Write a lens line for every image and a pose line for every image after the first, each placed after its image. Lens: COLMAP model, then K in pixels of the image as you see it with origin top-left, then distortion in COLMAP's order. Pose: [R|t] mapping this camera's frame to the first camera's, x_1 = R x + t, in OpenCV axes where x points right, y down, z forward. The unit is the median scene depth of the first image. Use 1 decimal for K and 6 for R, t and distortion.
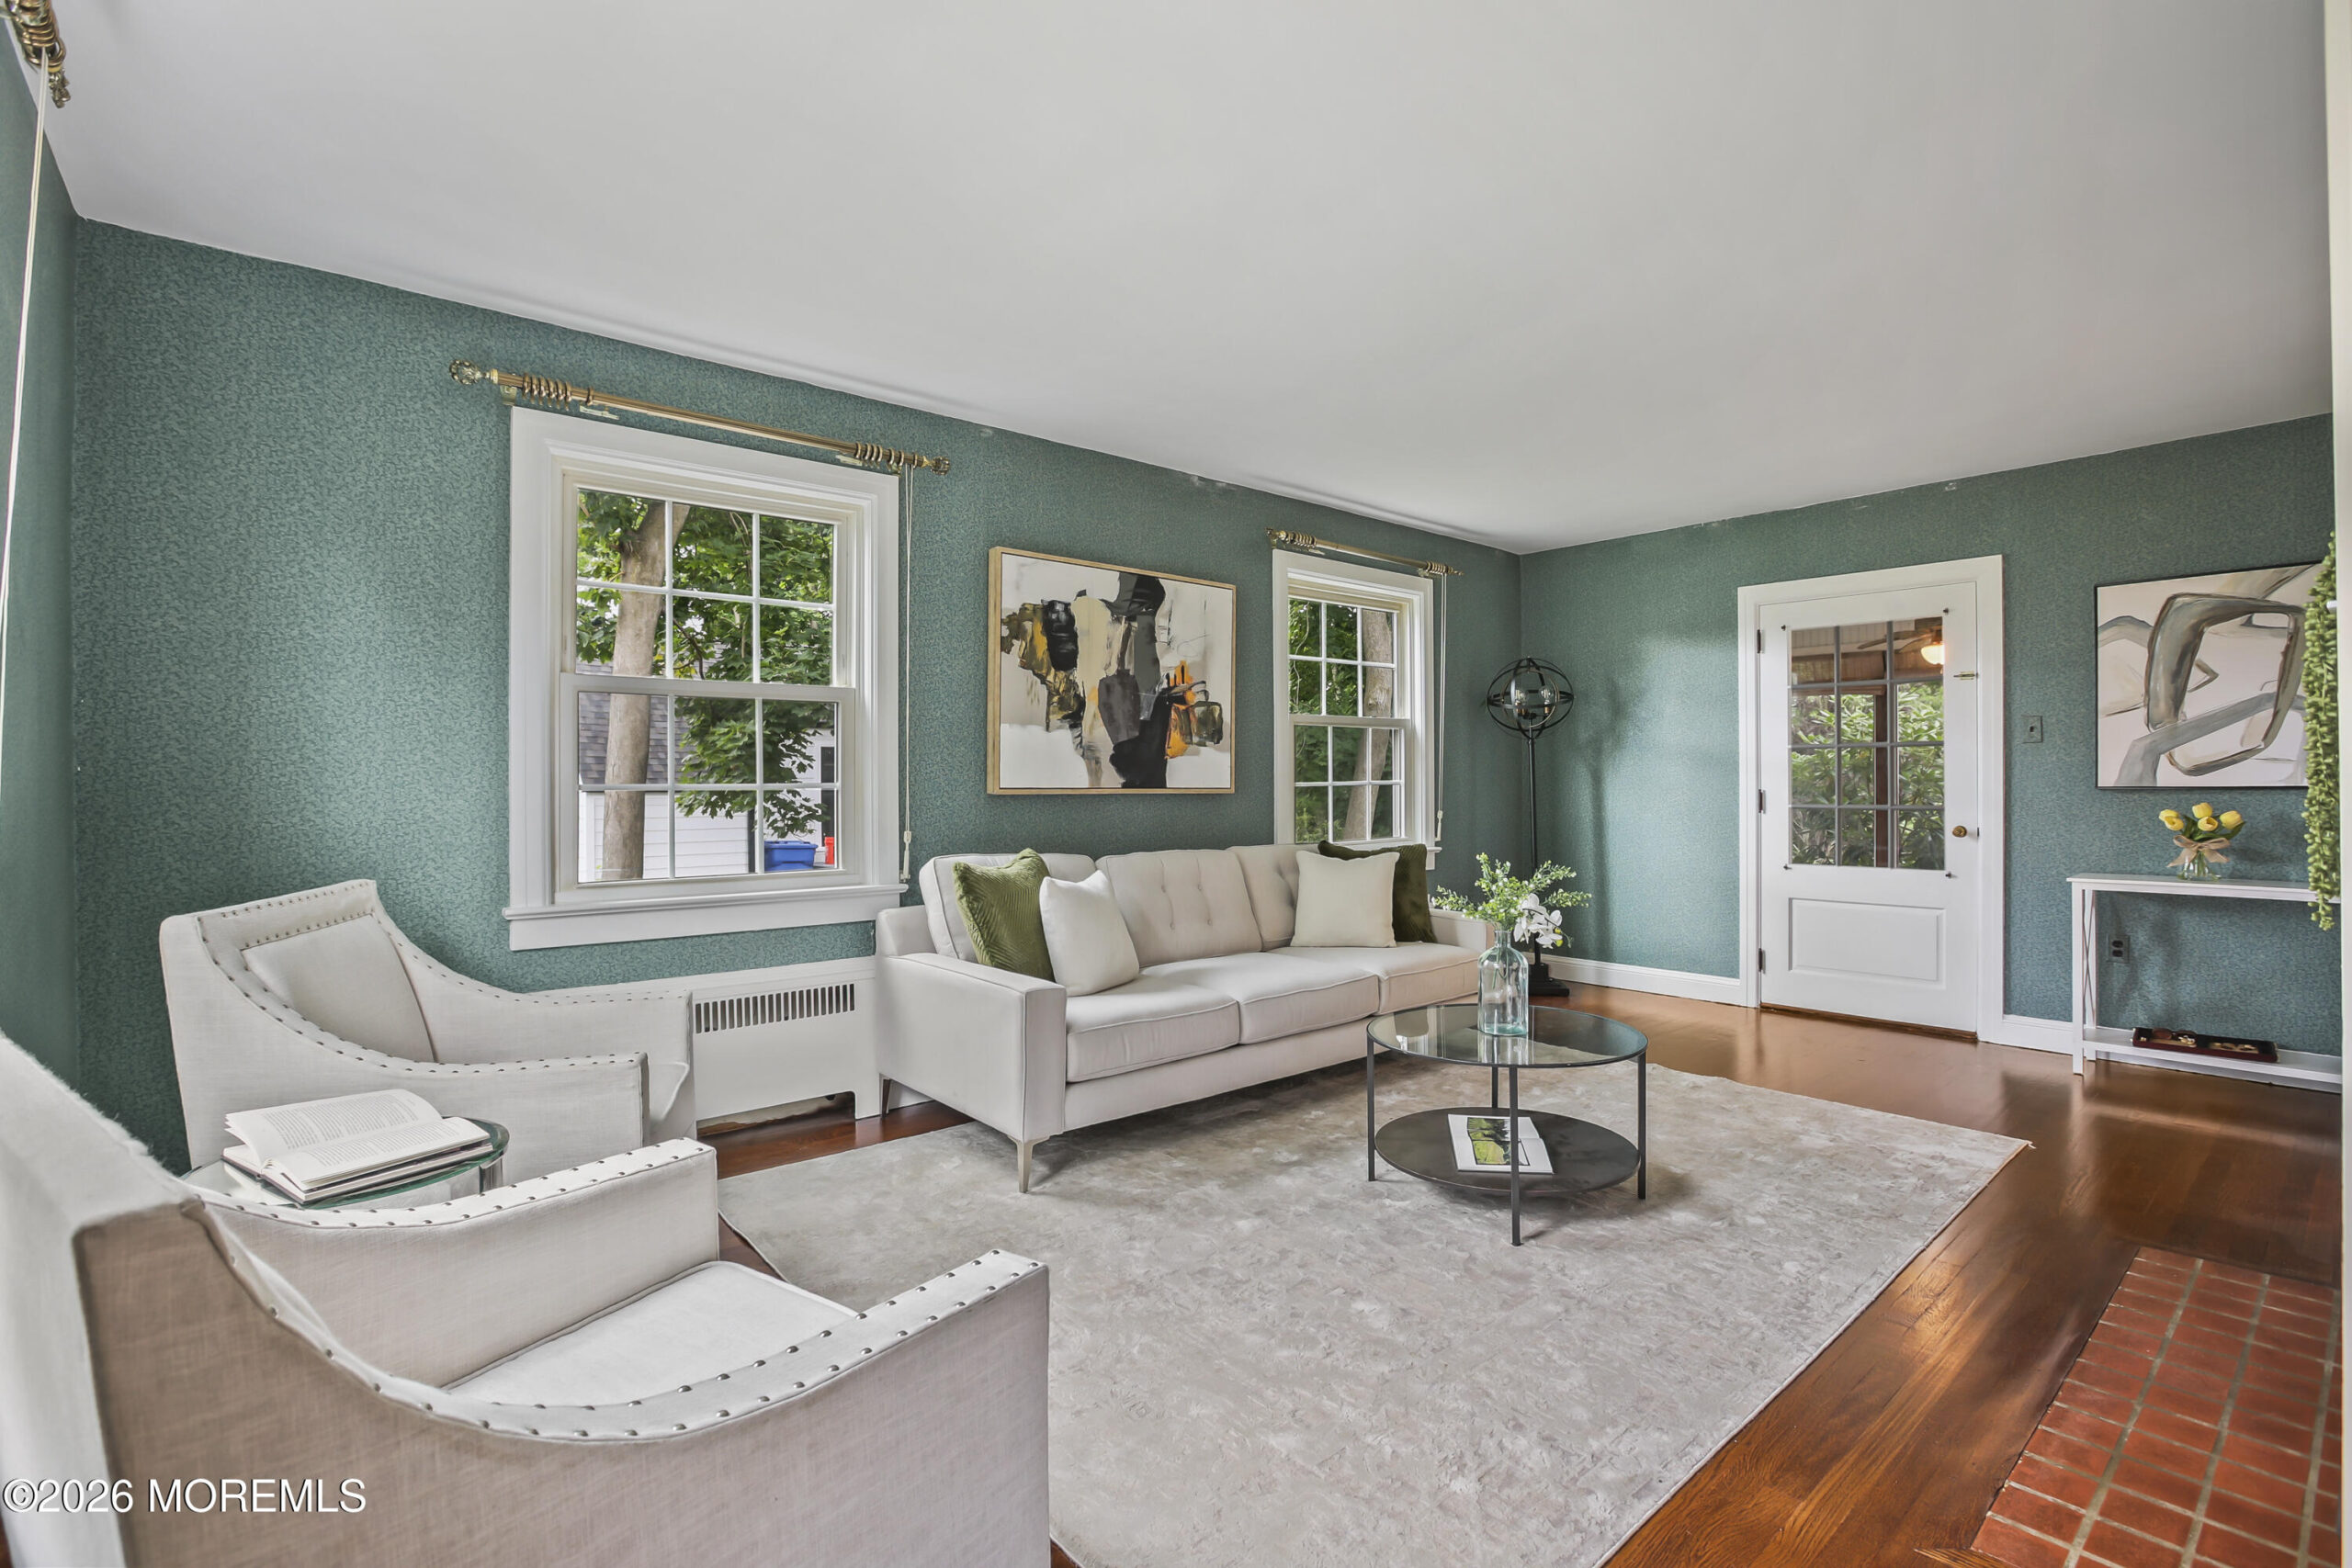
lens RADIAL K [[1083.8, 0, 1165.8], [0, 1083.8, 778.0], [0, 0, 1]] dist [-0.048726, 0.016343]
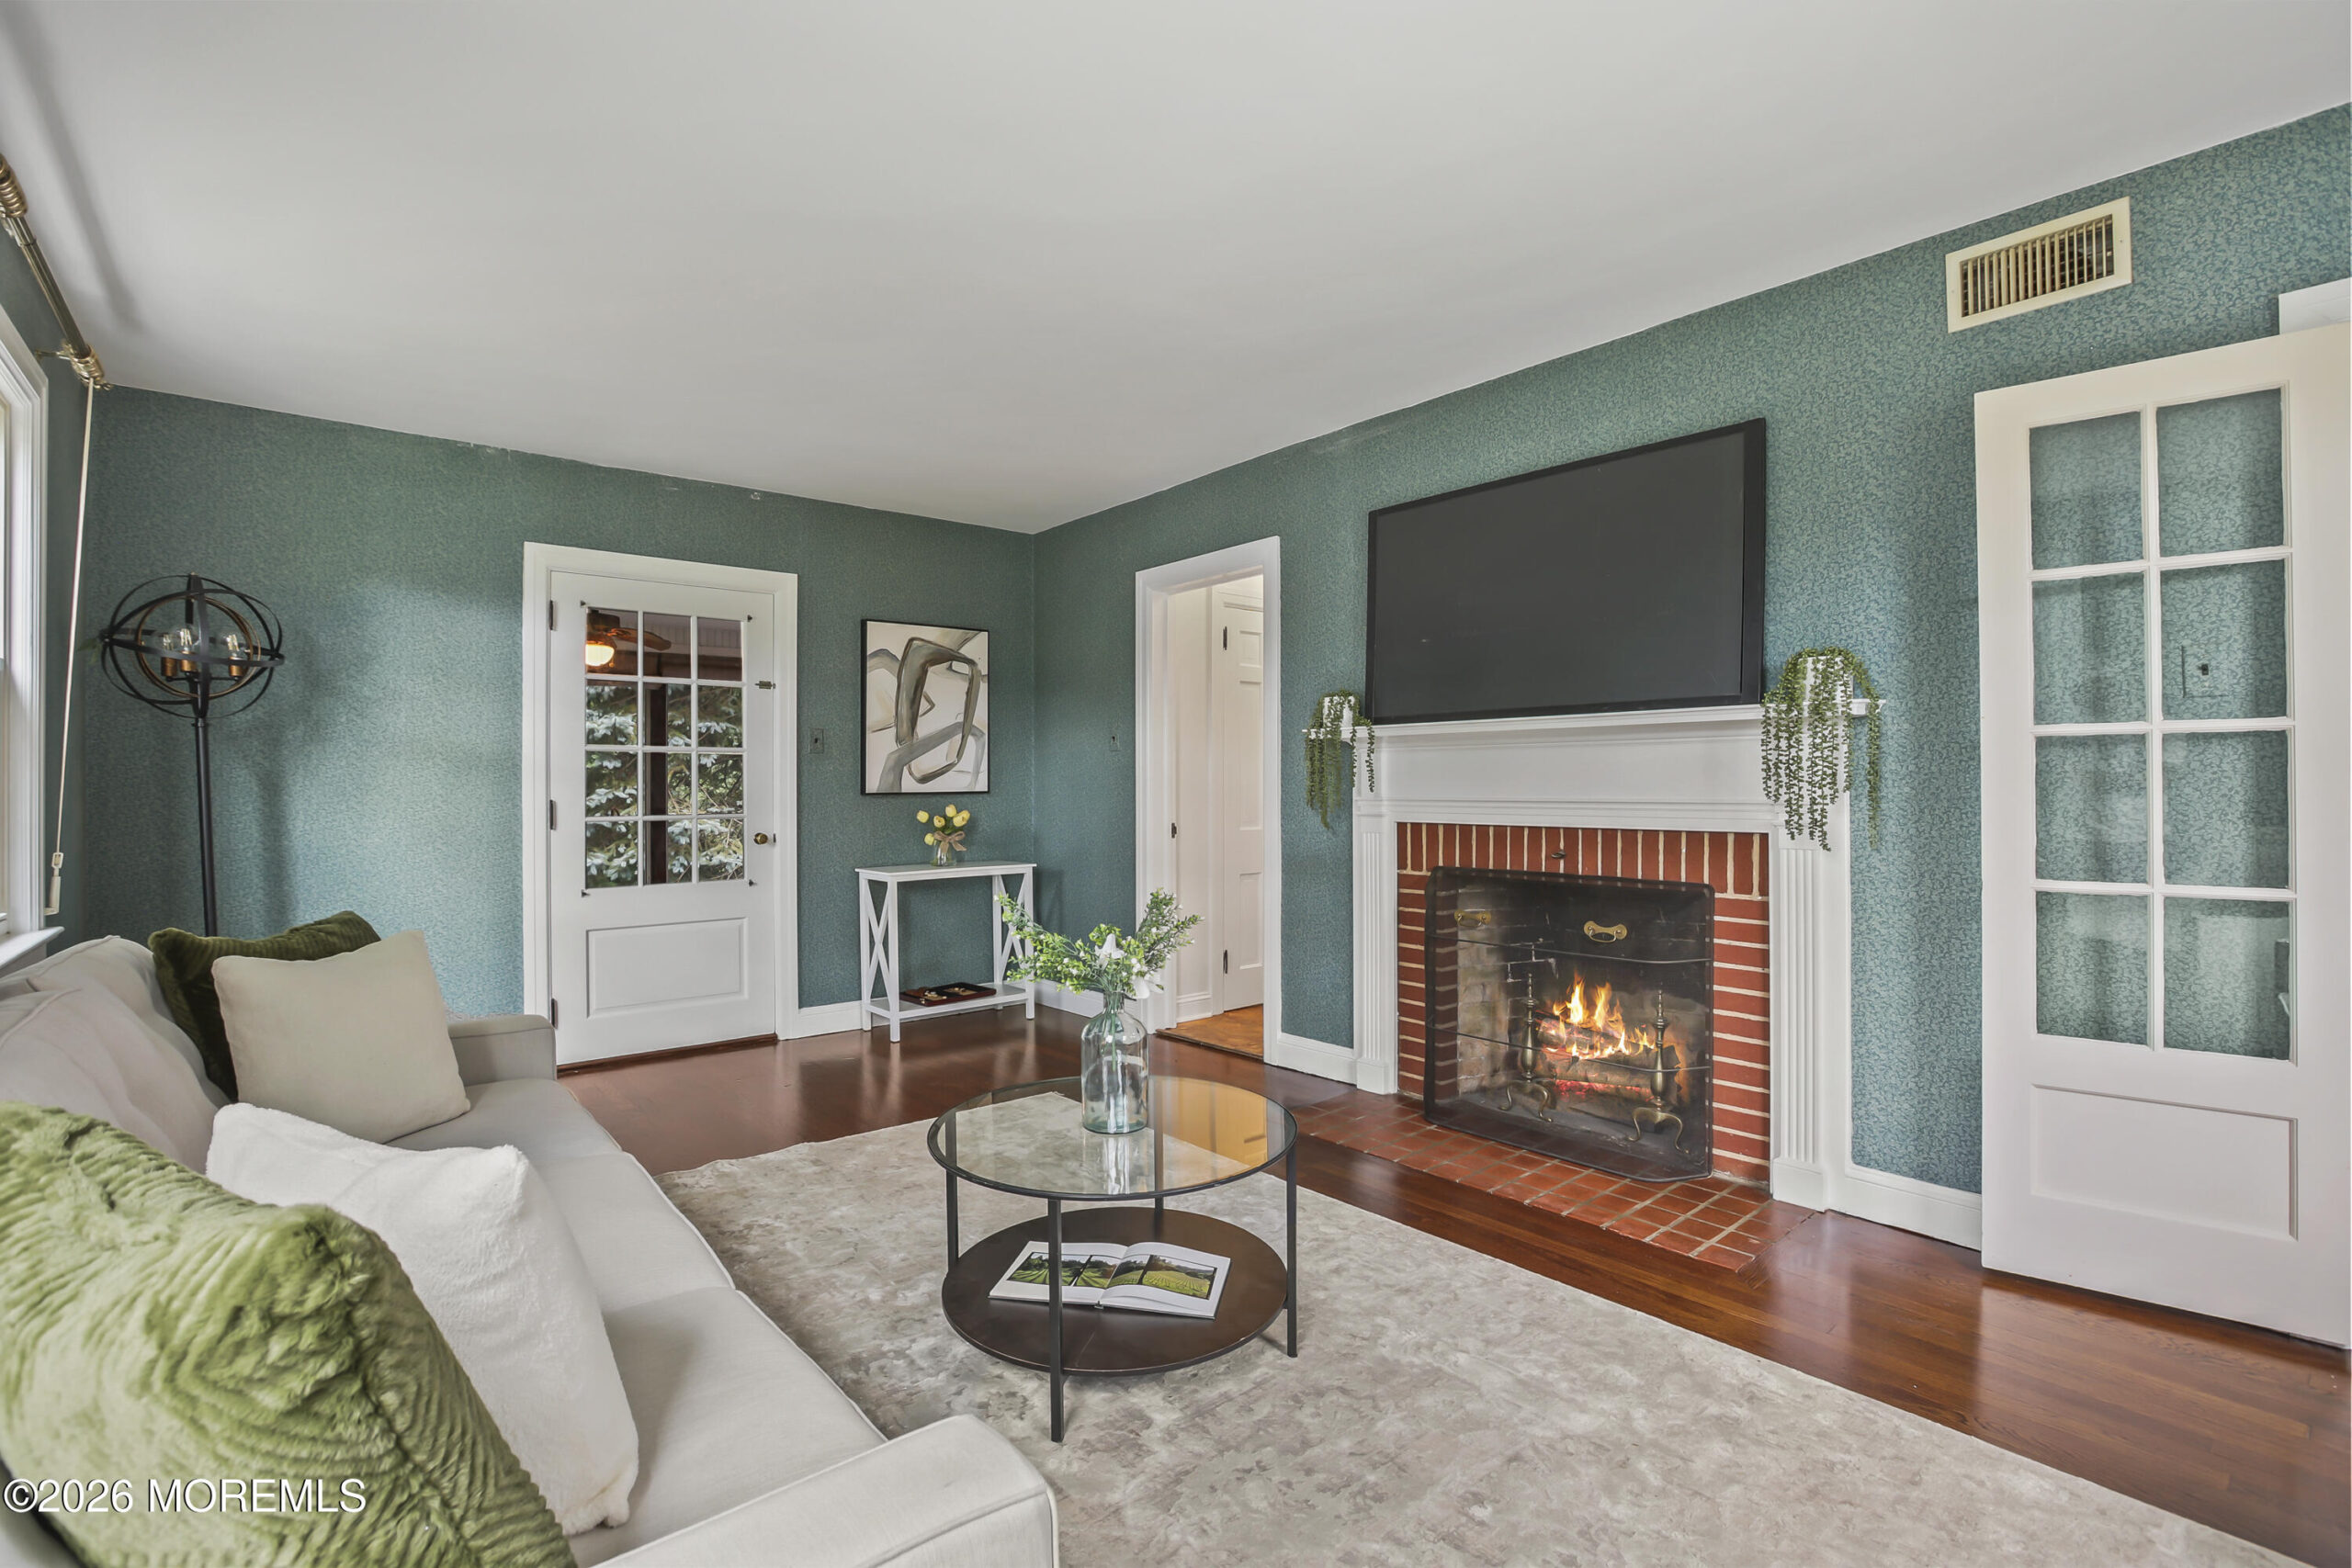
lens RADIAL K [[1083.8, 0, 1177.4], [0, 1083.8, 777.3], [0, 0, 1]] dist [-0.048726, 0.016343]
pose [[0.000308, 0.006549, 0.999979, -0.328195], [0.001228, 0.999978, -0.006550, -0.000655], [-0.999999, 0.001230, 0.000300, 0.716133]]
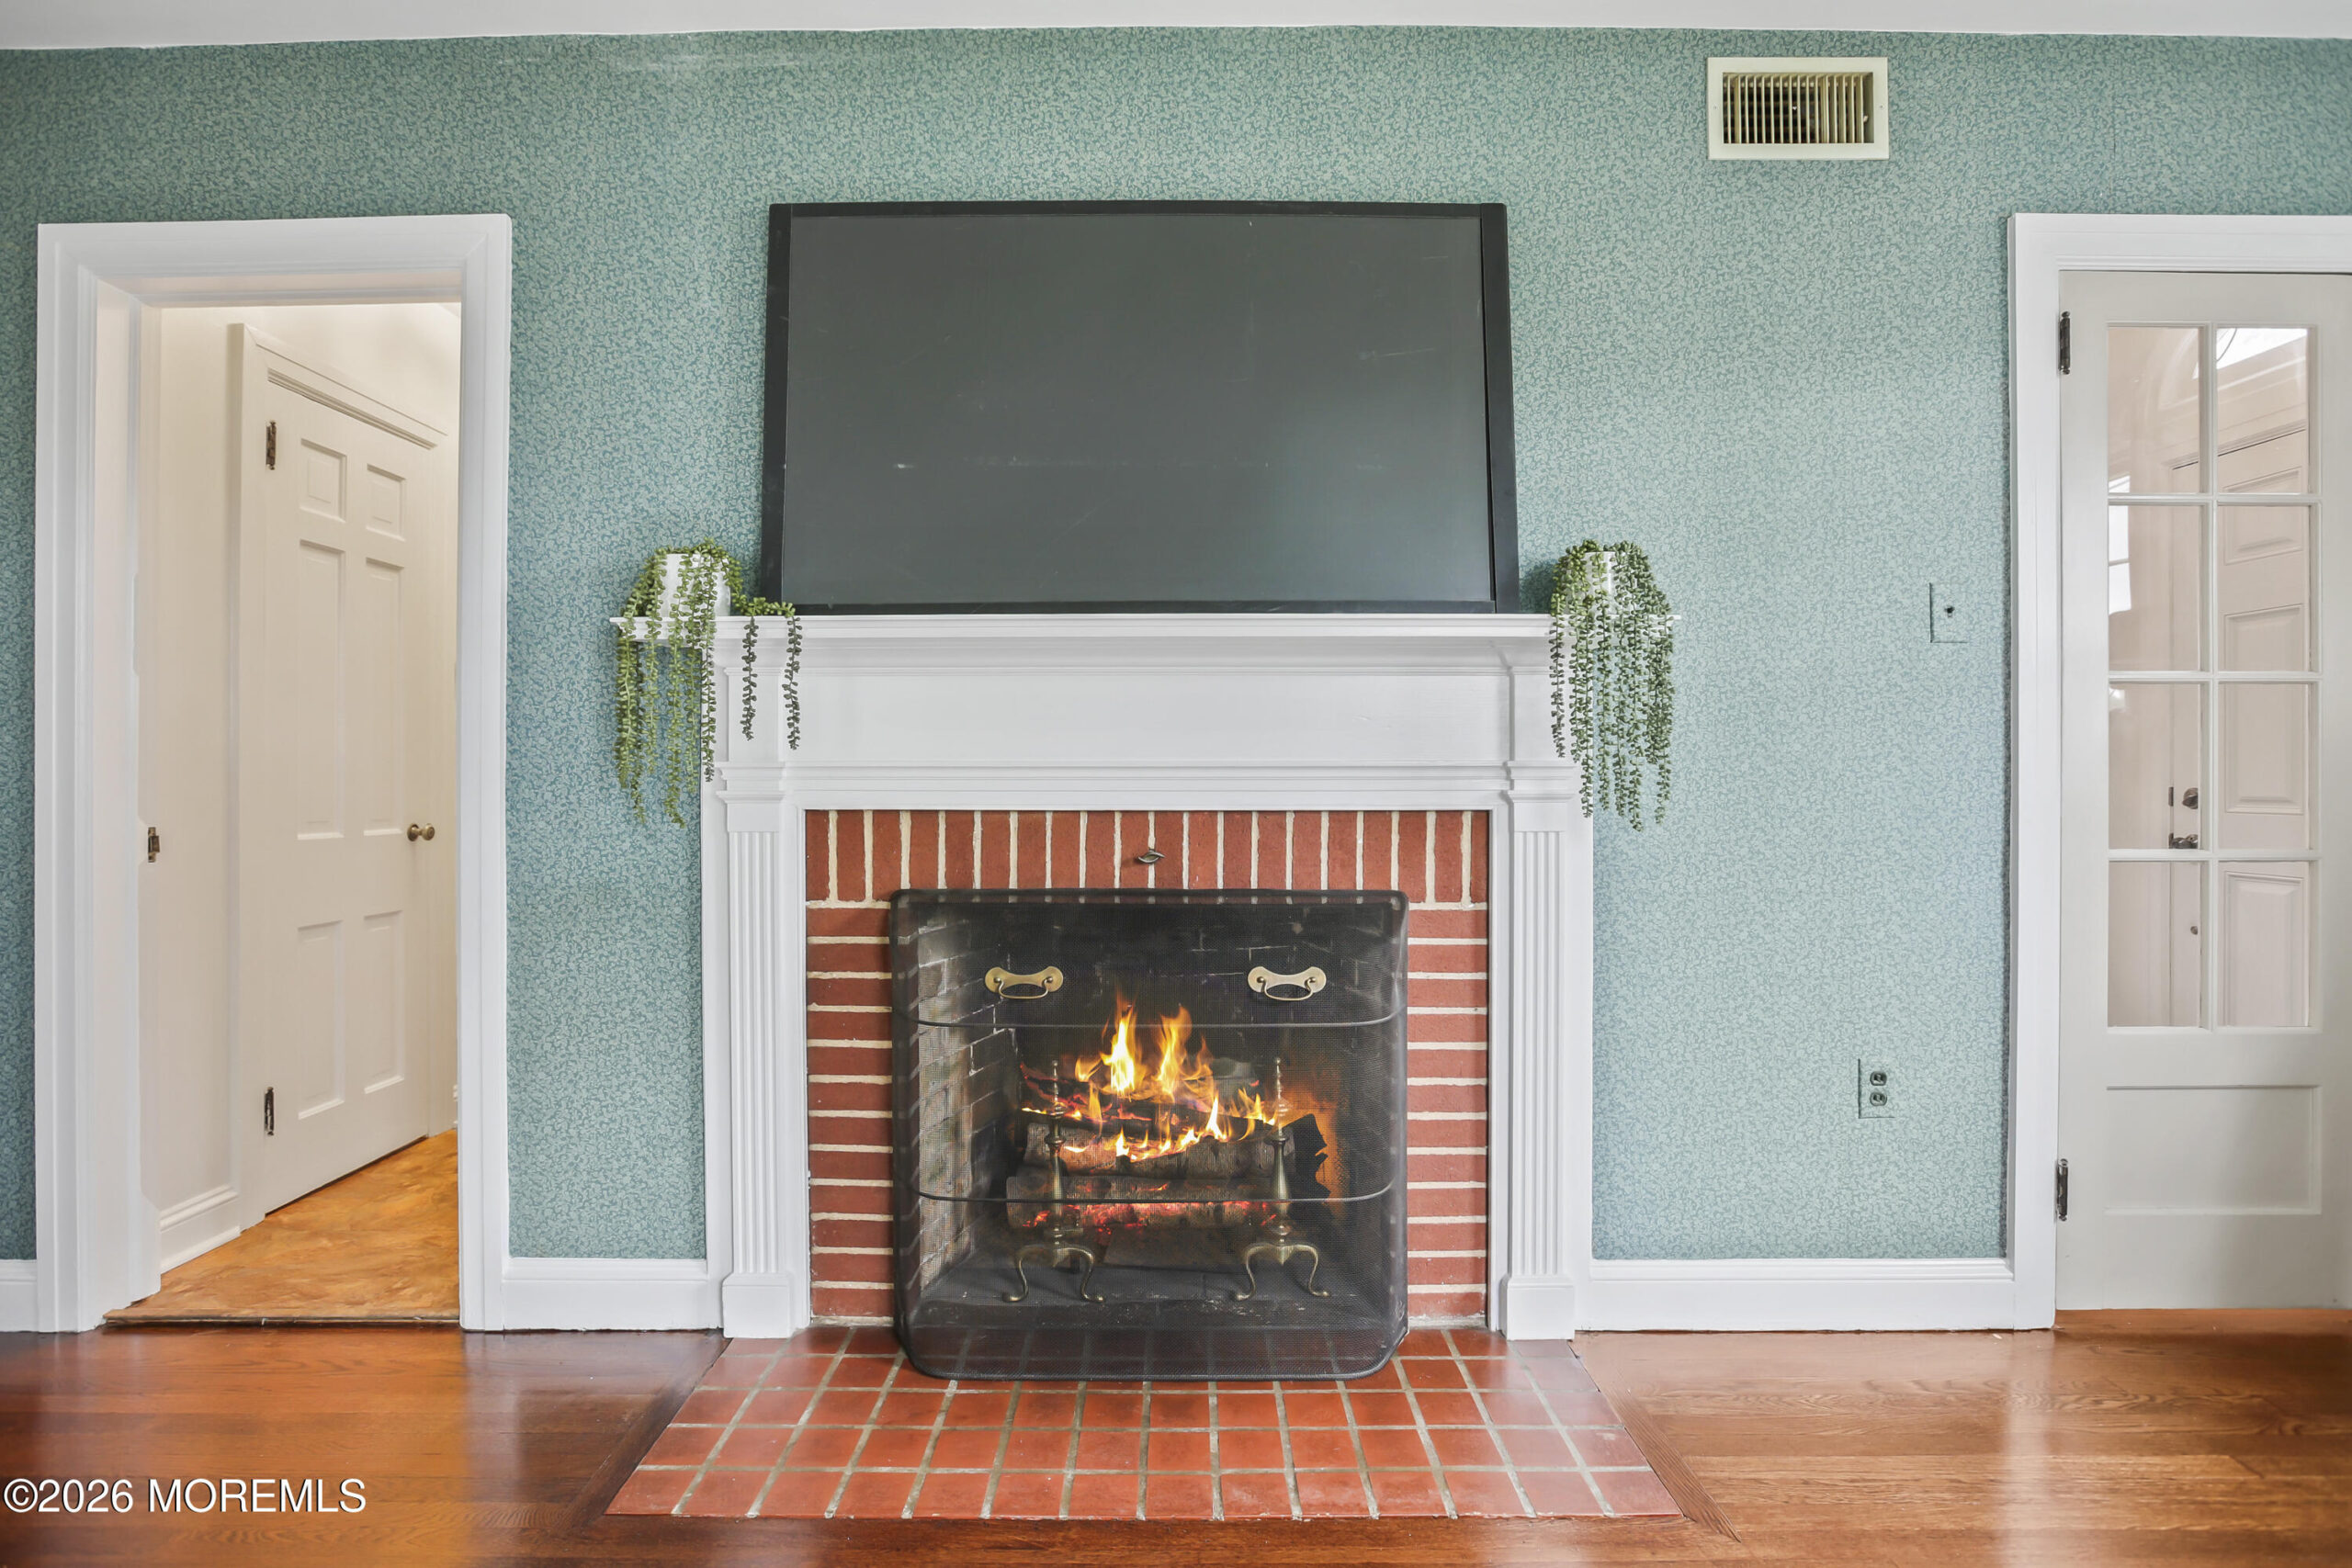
lens RADIAL K [[1142.6, 0, 1166.3], [0, 1142.6, 779.3], [0, 0, 1]] dist [-0.037753, 0.010931]
pose [[-0.759035, -0.000442, 0.651050, 0.176765], [-0.001105, 0.999999, -0.000610, 0.019527], [-0.651049, -0.001182, -0.759035, 0.818461]]
